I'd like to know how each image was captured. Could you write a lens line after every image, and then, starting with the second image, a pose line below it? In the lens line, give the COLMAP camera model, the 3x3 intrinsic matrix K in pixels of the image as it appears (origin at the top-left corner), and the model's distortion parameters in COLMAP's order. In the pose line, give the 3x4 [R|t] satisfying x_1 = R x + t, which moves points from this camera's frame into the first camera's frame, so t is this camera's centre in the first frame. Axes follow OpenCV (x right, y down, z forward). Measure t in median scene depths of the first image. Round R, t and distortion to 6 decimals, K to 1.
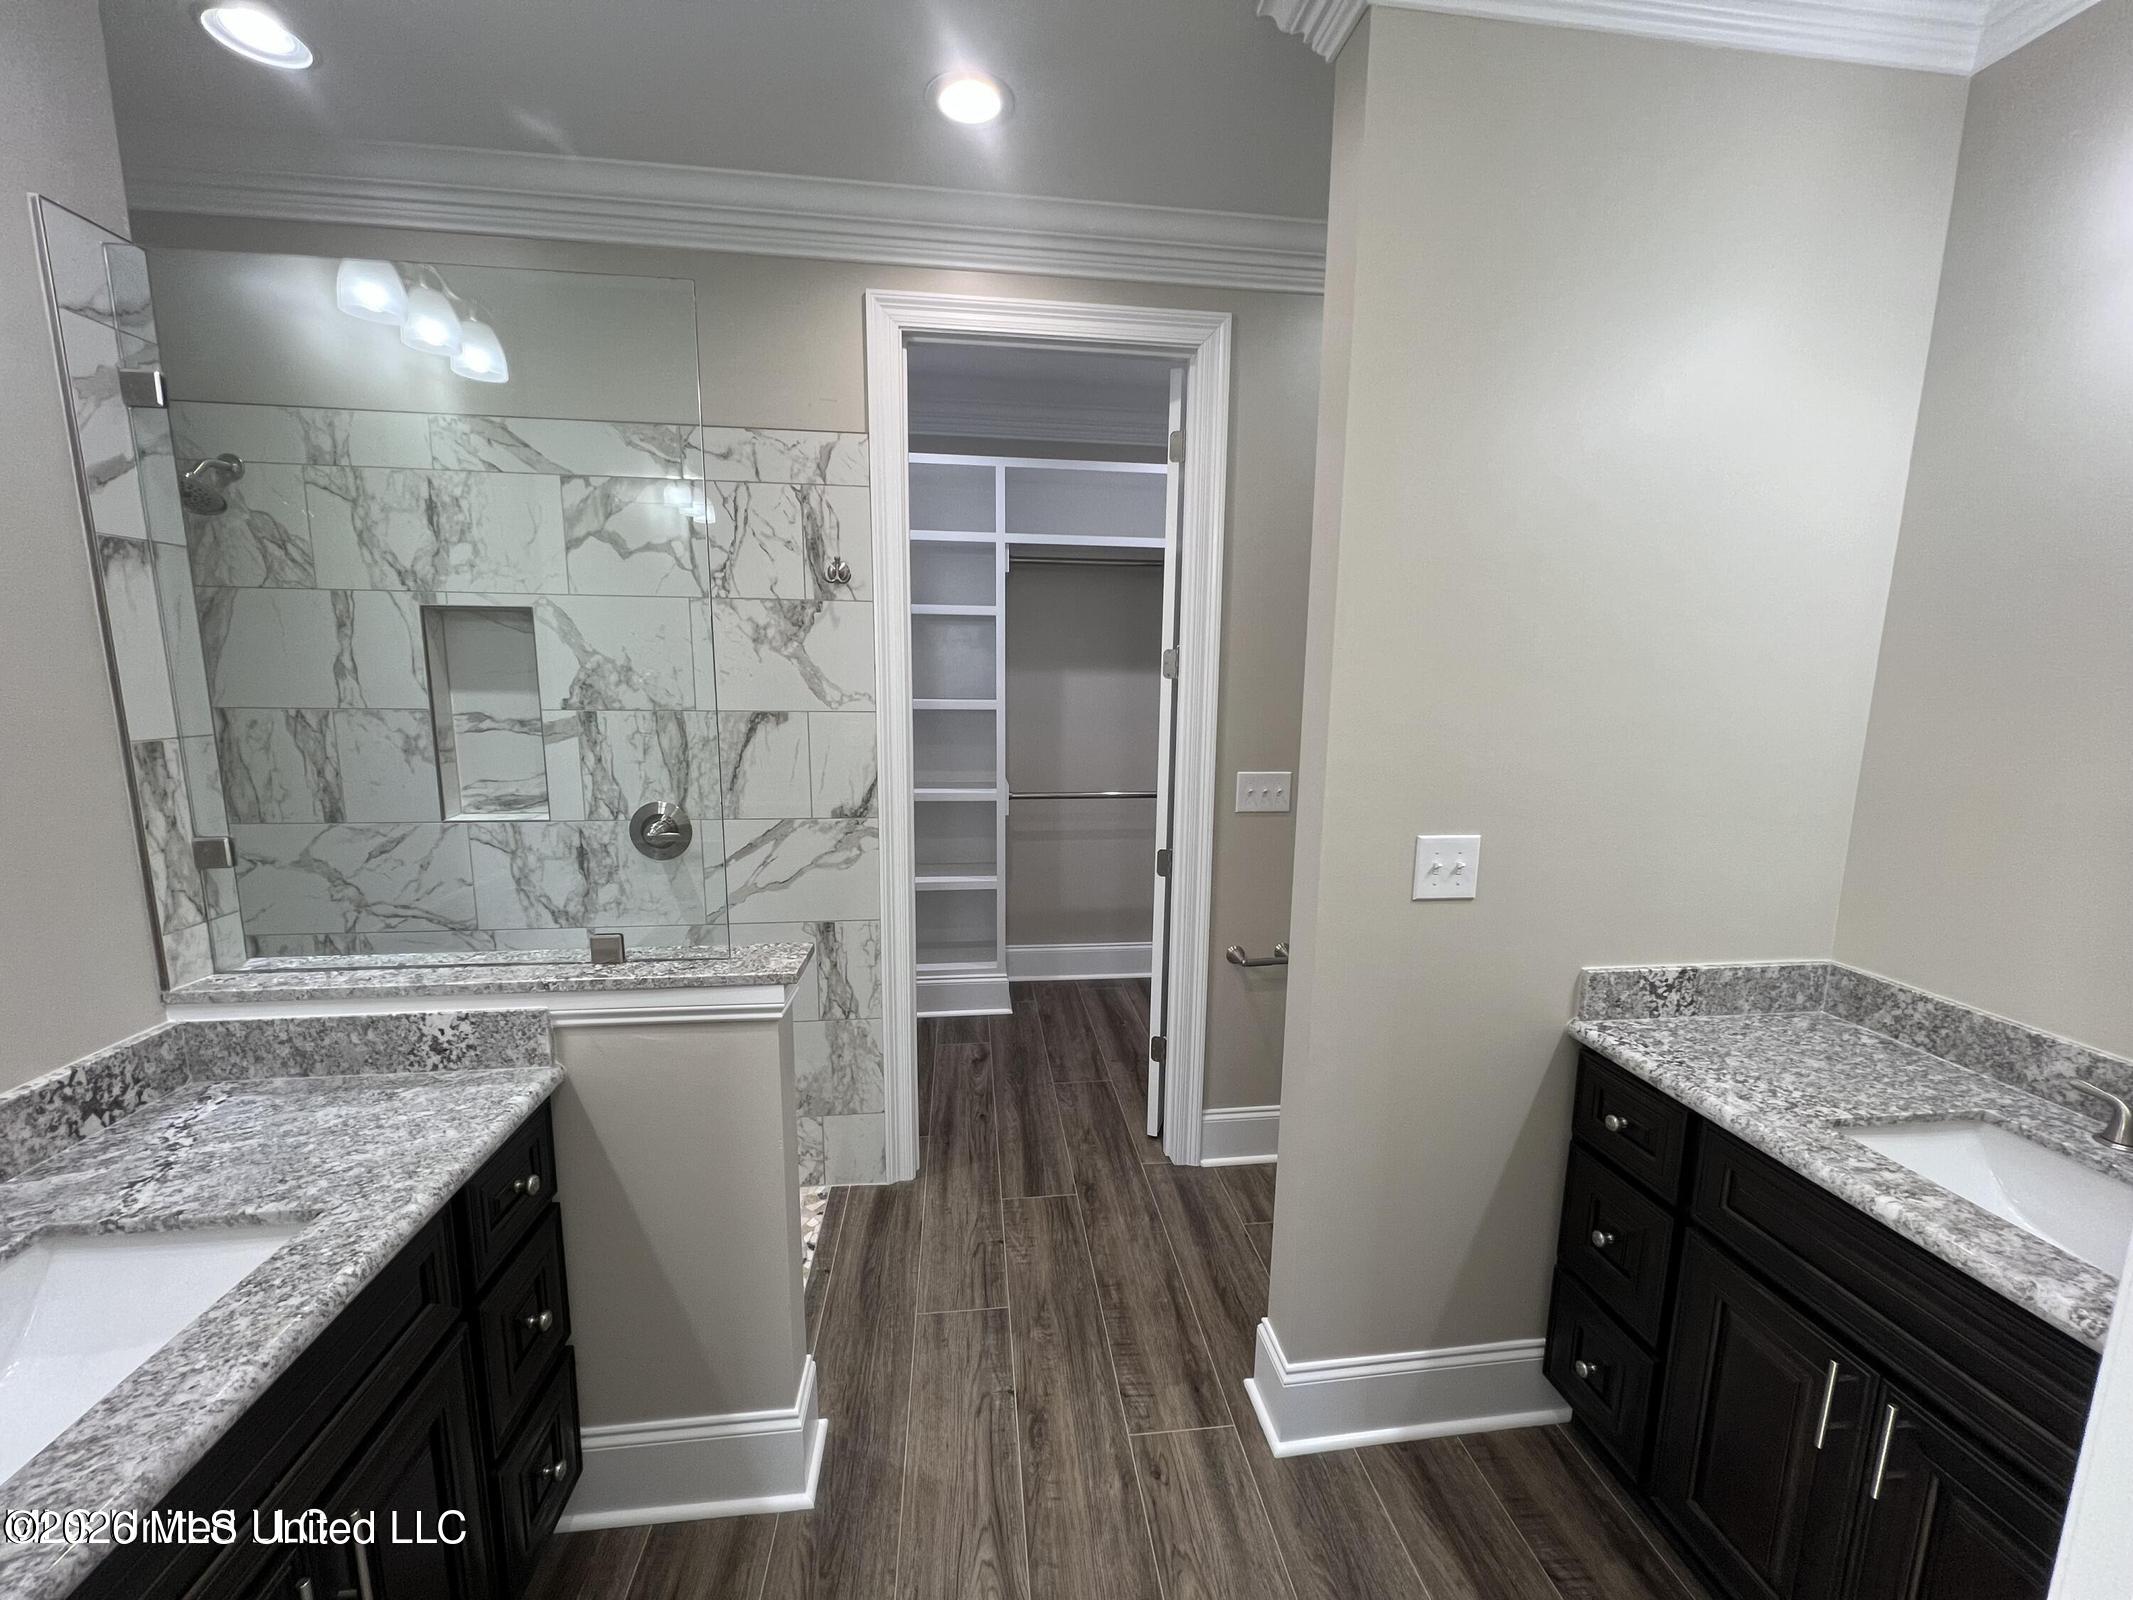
lens RADIAL K [[844.0, 0, 1074.3], [0, 844.0, 797.7], [0, 0, 1]] dist [0.000603, 0.000038]
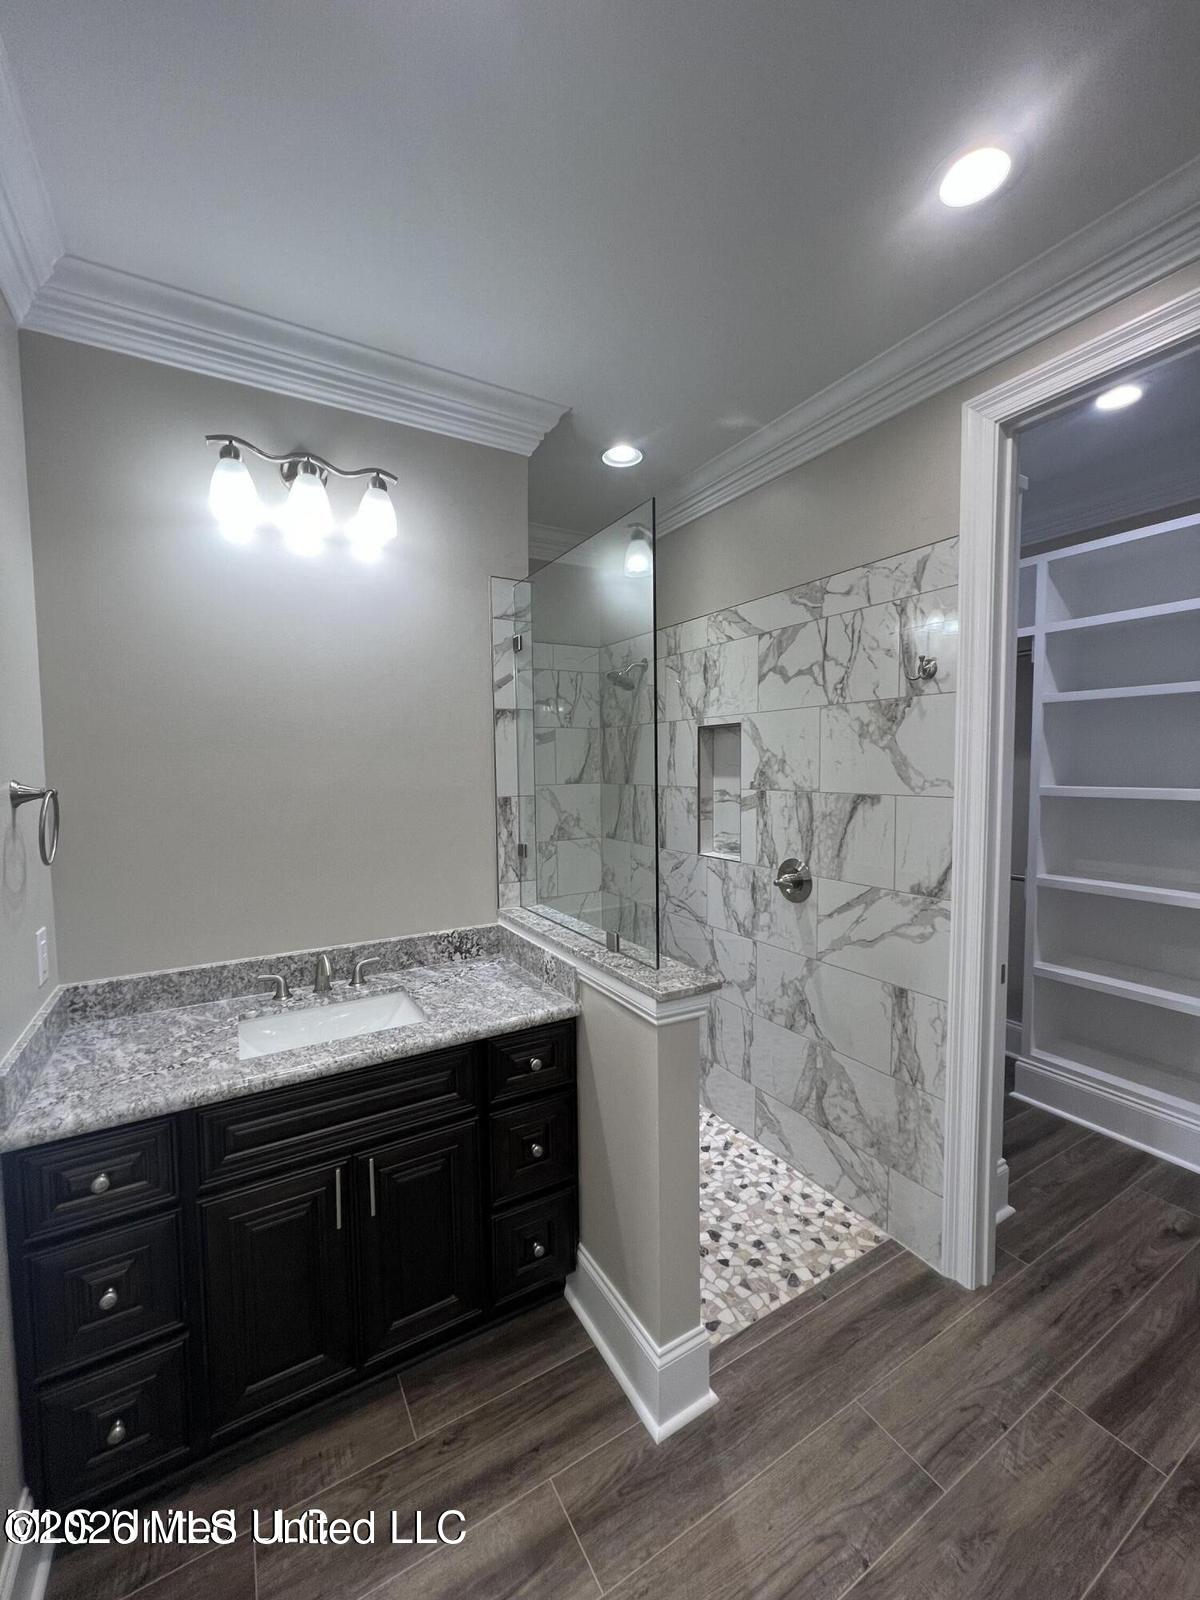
lens RADIAL K [[638.0, 0, 600.0], [0, 638.0, 800.0], [0, 0, 1]] dist [0.000296, 0.000436]
pose [[0.396057, 0.036073, -0.917517, 0.322933], [-0.121378, 0.992516, -0.013373, -0.037917], [0.910168, 0.116663, 0.397472, 0.313368]]
